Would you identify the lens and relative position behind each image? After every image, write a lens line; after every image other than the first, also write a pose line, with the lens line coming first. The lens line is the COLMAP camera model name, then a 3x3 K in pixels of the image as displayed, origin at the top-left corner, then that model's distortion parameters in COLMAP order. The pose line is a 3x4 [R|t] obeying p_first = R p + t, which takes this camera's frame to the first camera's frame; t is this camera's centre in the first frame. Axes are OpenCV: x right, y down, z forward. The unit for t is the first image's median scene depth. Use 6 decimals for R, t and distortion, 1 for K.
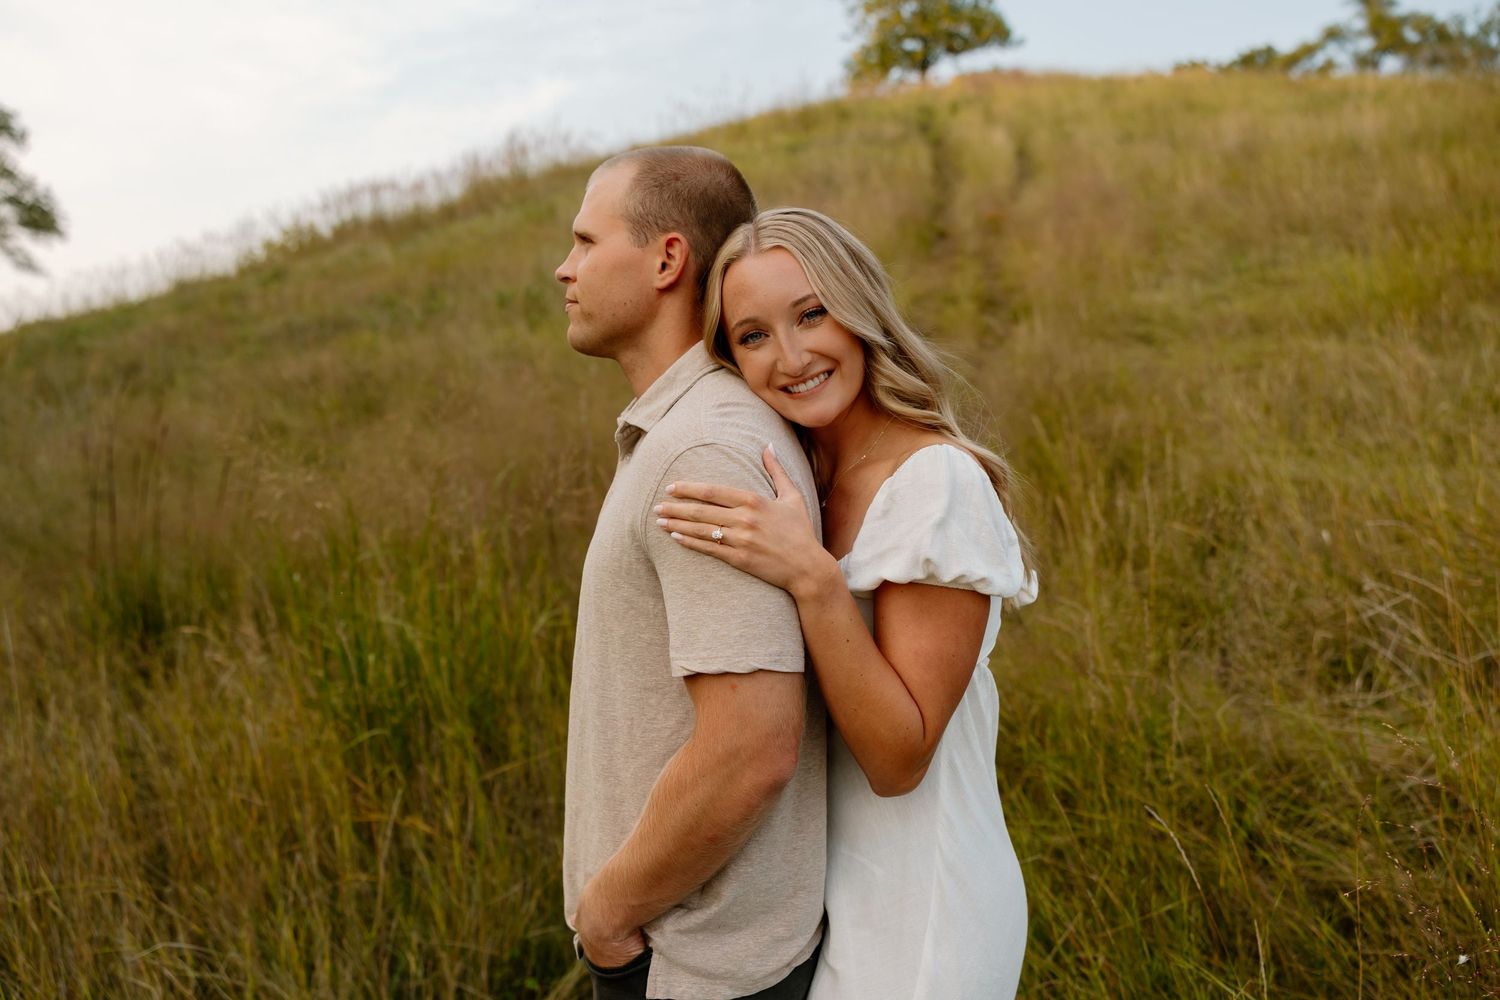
lens RADIAL K [[1180.0, 0, 722.0], [0, 1180.0, 525.9], [0, 0, 1]] dist [0.001425, 0.009151]
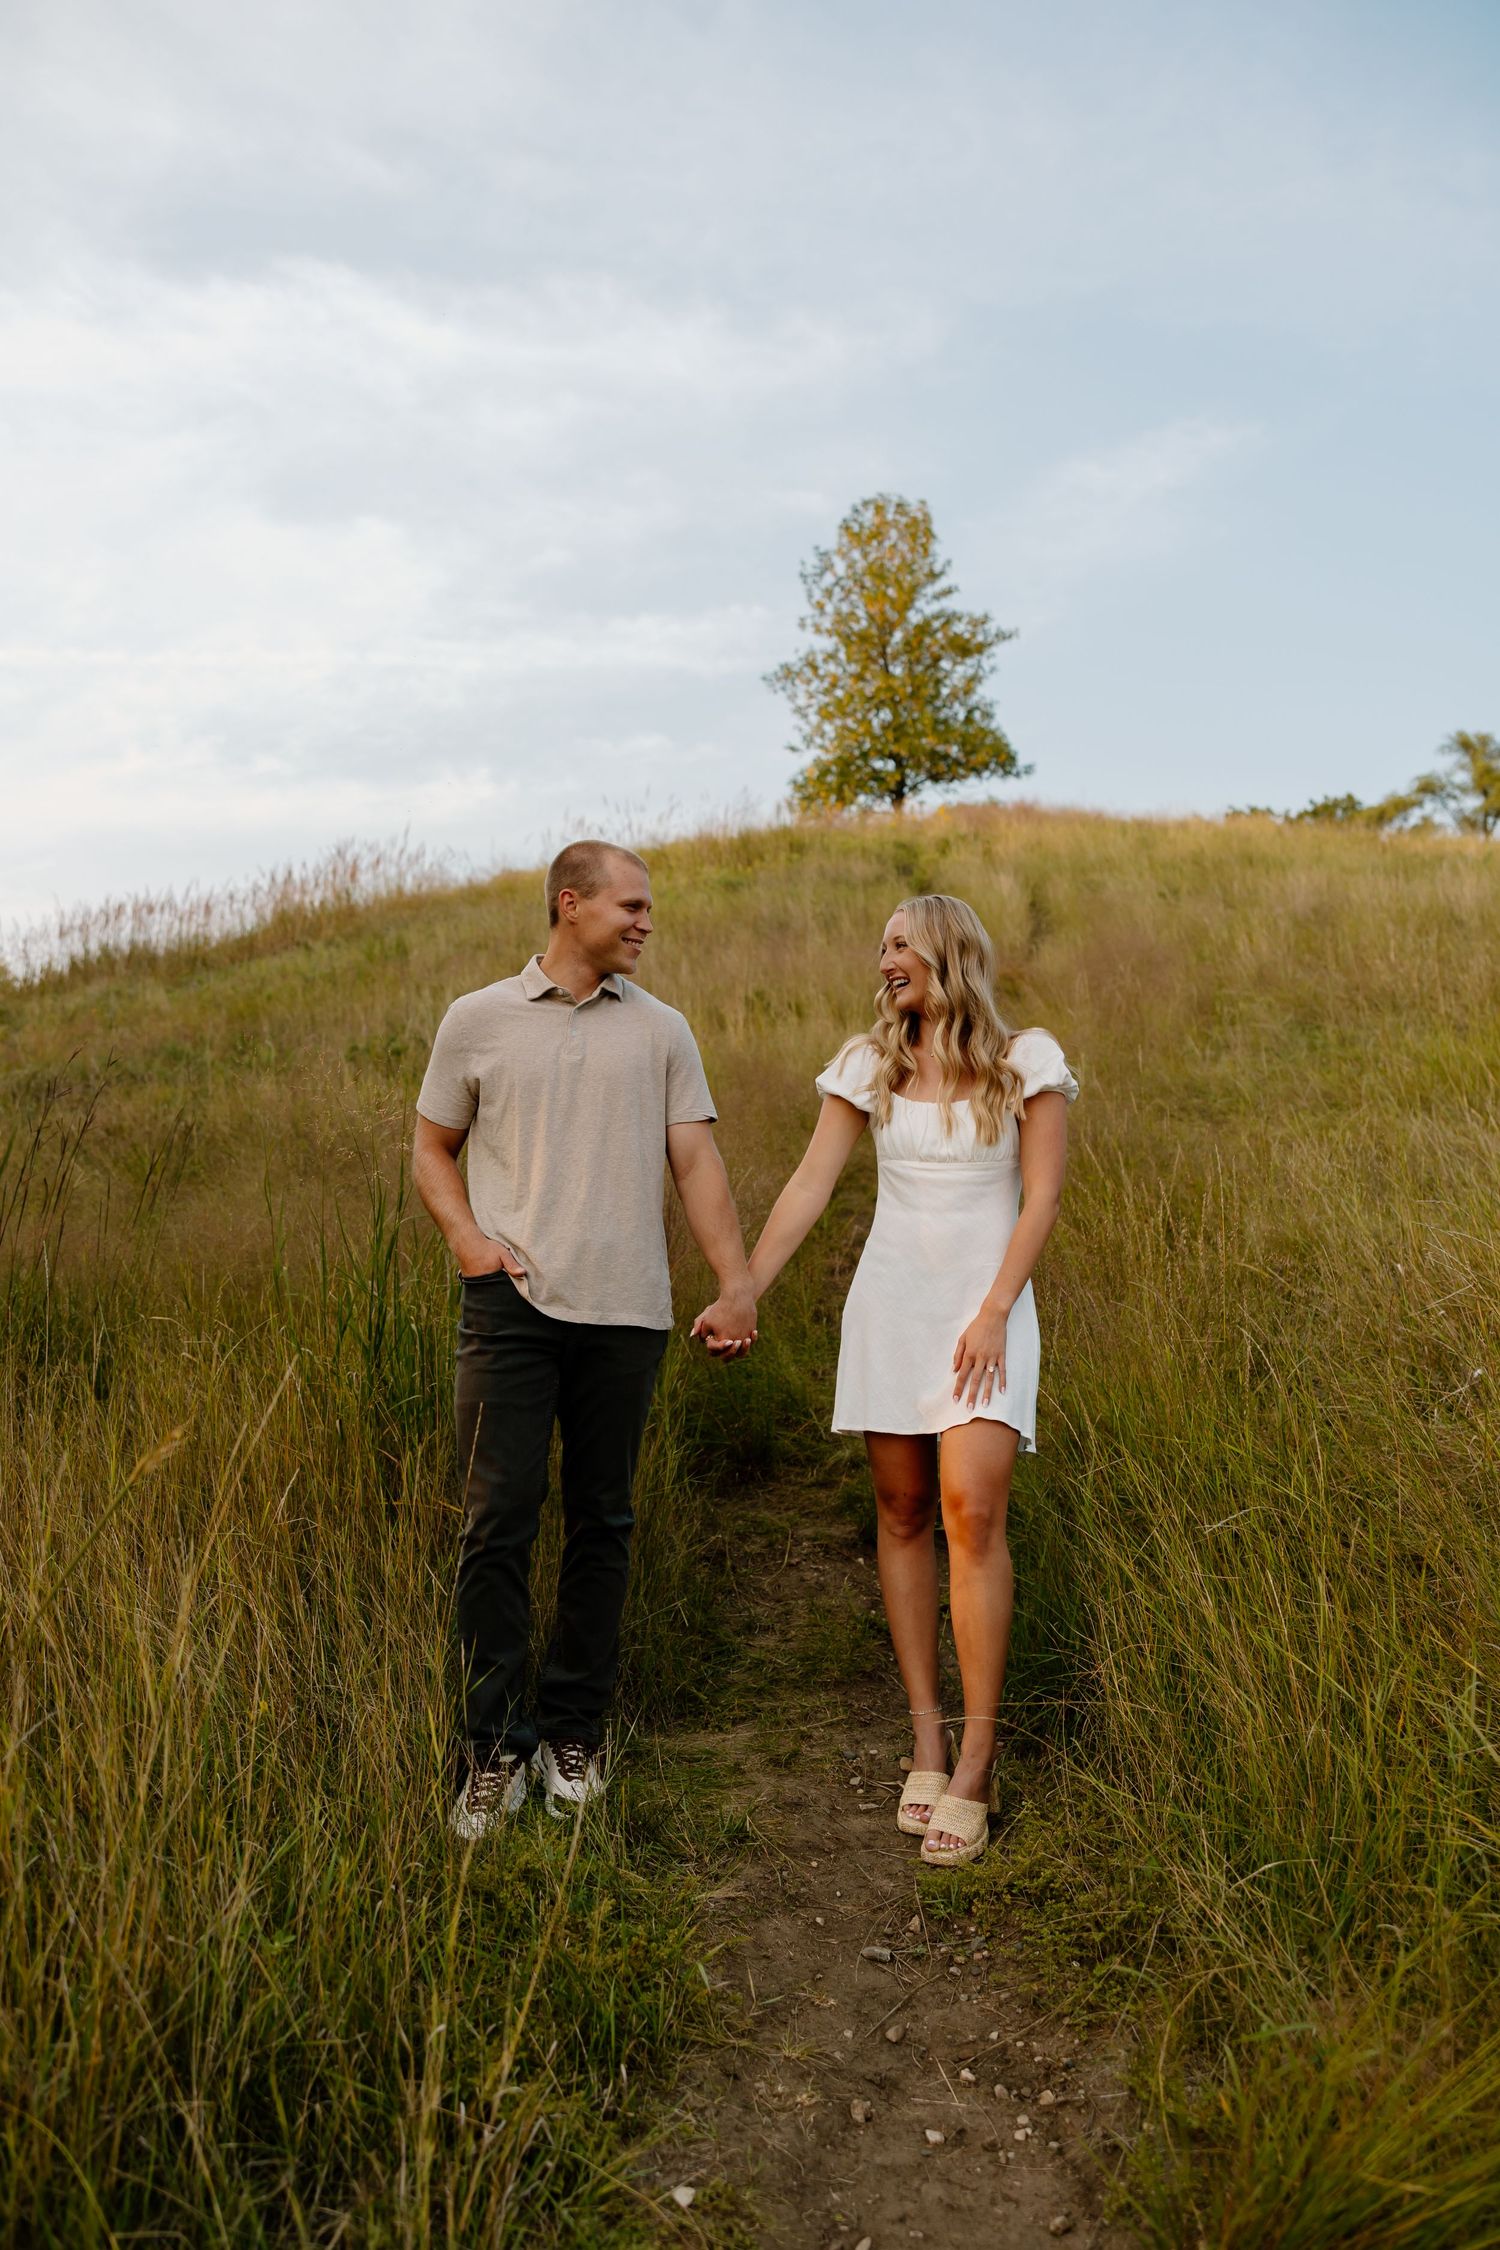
lens RADIAL K [[1750.9, 0, 748.3], [0, 1750.9, 1119.2], [0, 0, 1]] dist [0.007520, 0.008798]
pose [[0.995141, 0.042899, 0.088618, -0.033694], [-0.026114, 0.982852, -0.182539, 0.041861], [-0.094929, 0.179338, 0.979197, -0.085609]]
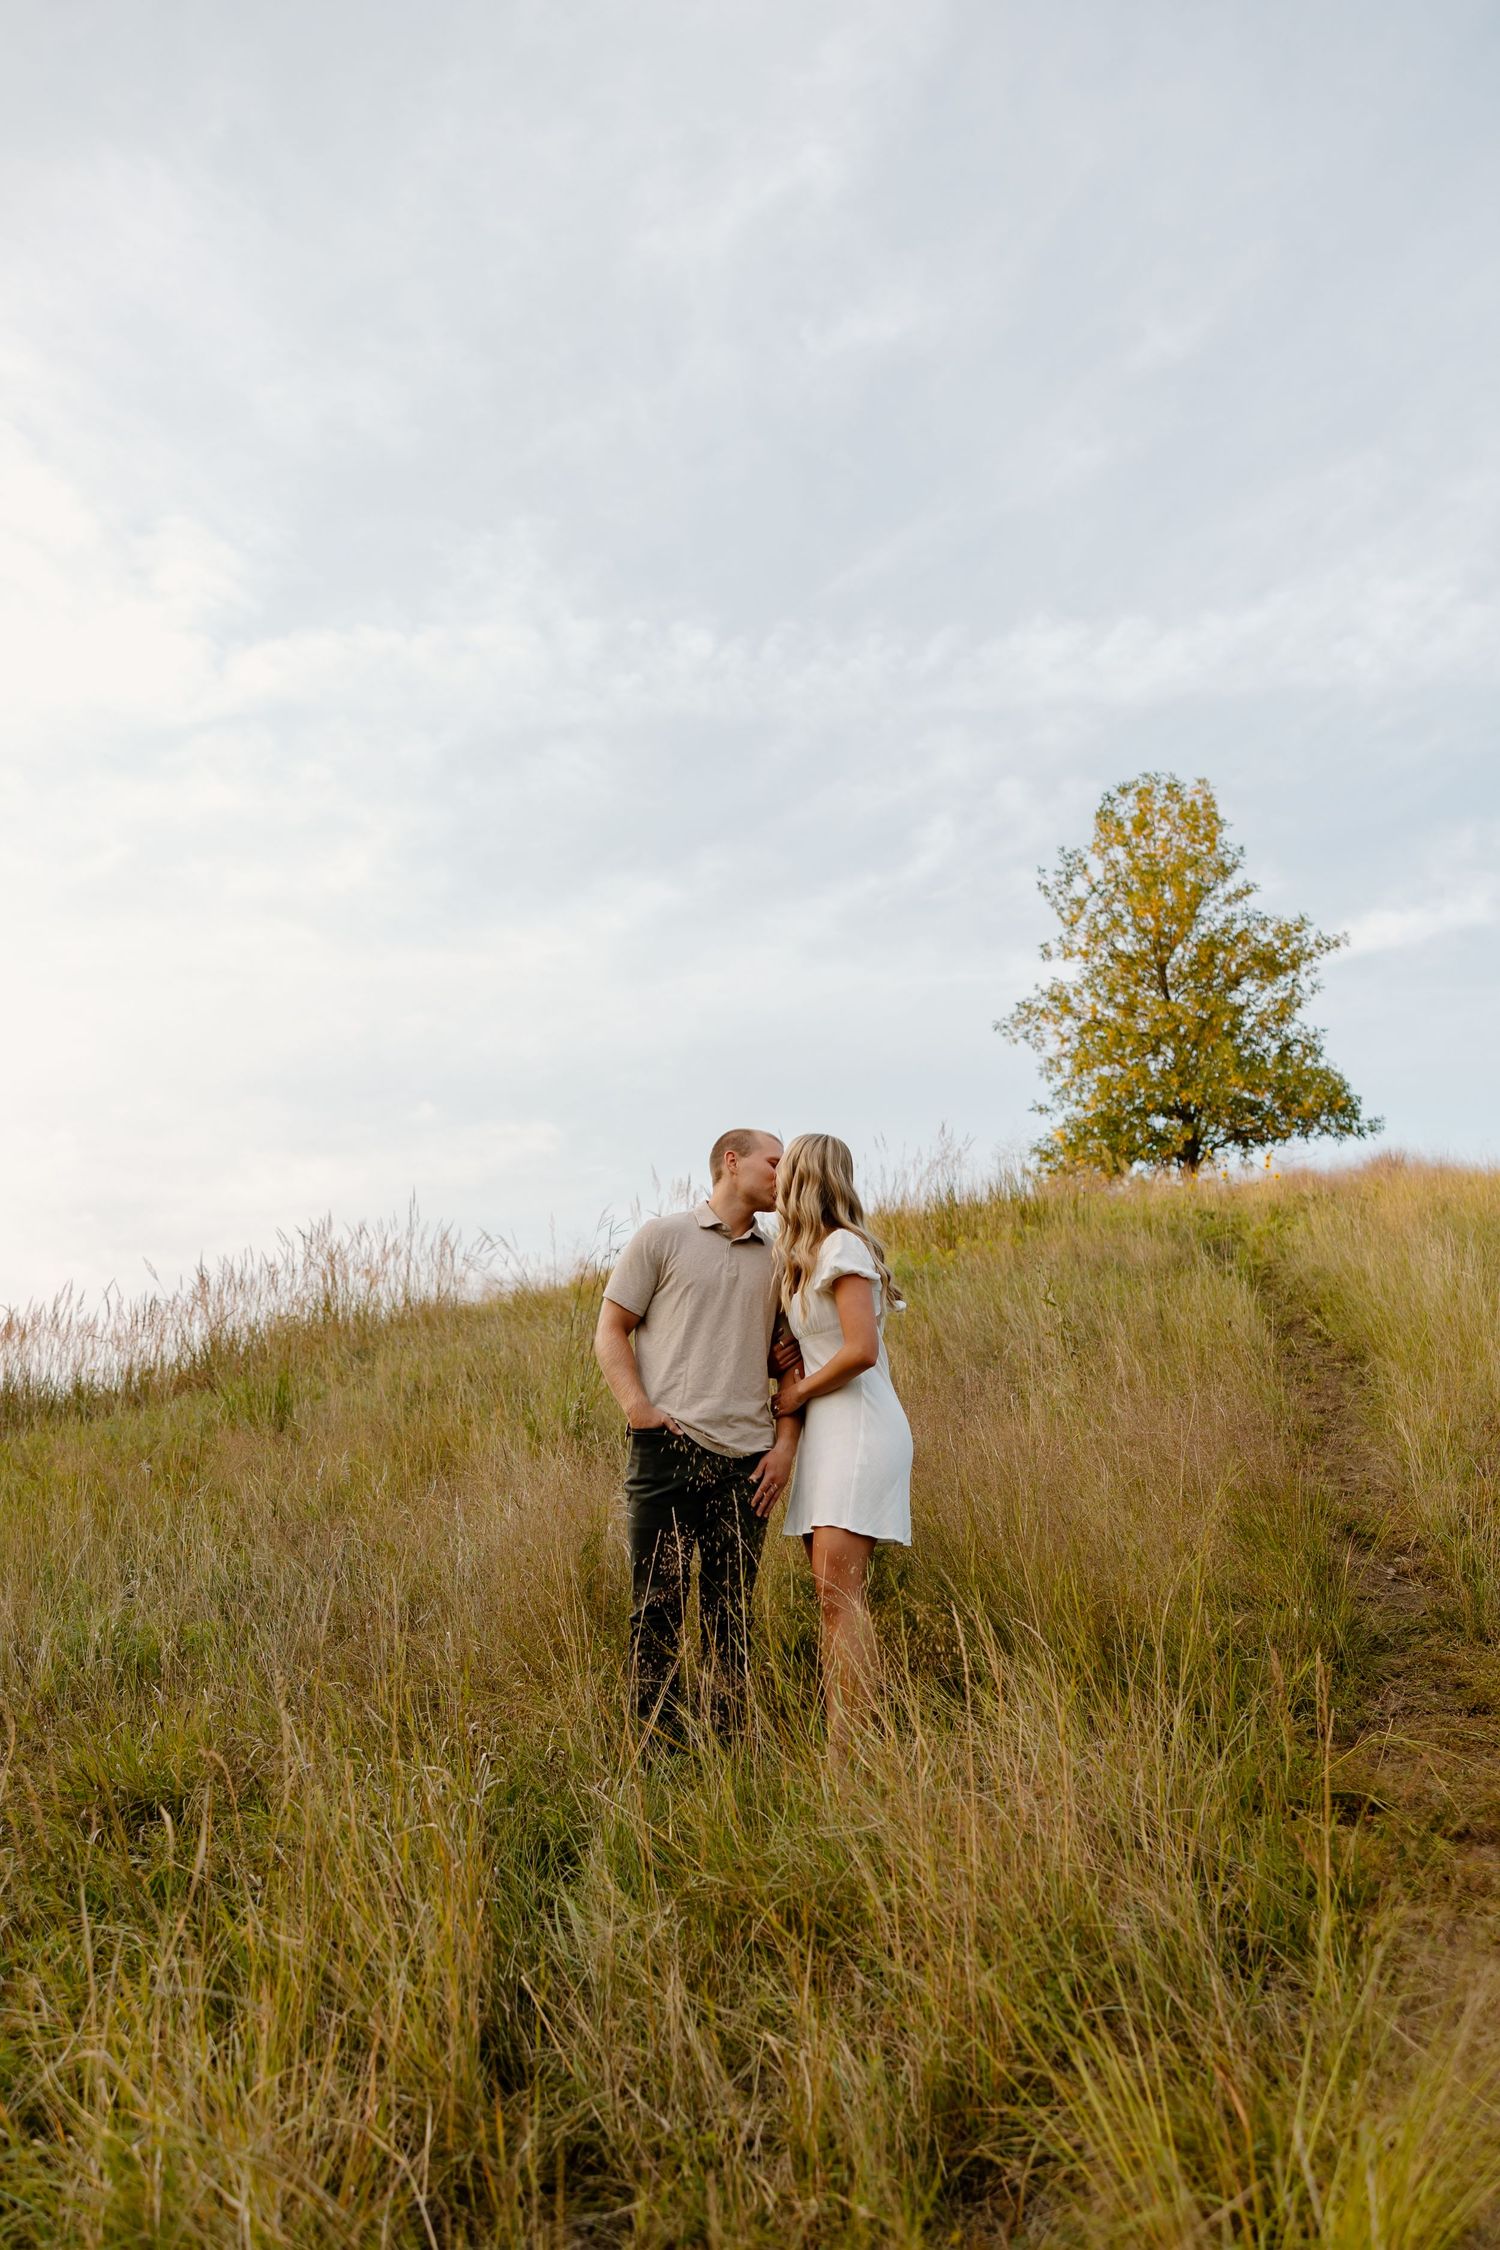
lens RADIAL K [[1929.8, 0, 751.3], [0, 1929.8, 1261.9], [0, 0, 1]] dist [0.001111, 0.001762]
pose [[0.998010, 0.037532, -0.050669, 0.060857], [-0.052012, 0.944273, -0.325029, -0.160558], [0.035646, 0.327018, 0.944346, 0.564321]]
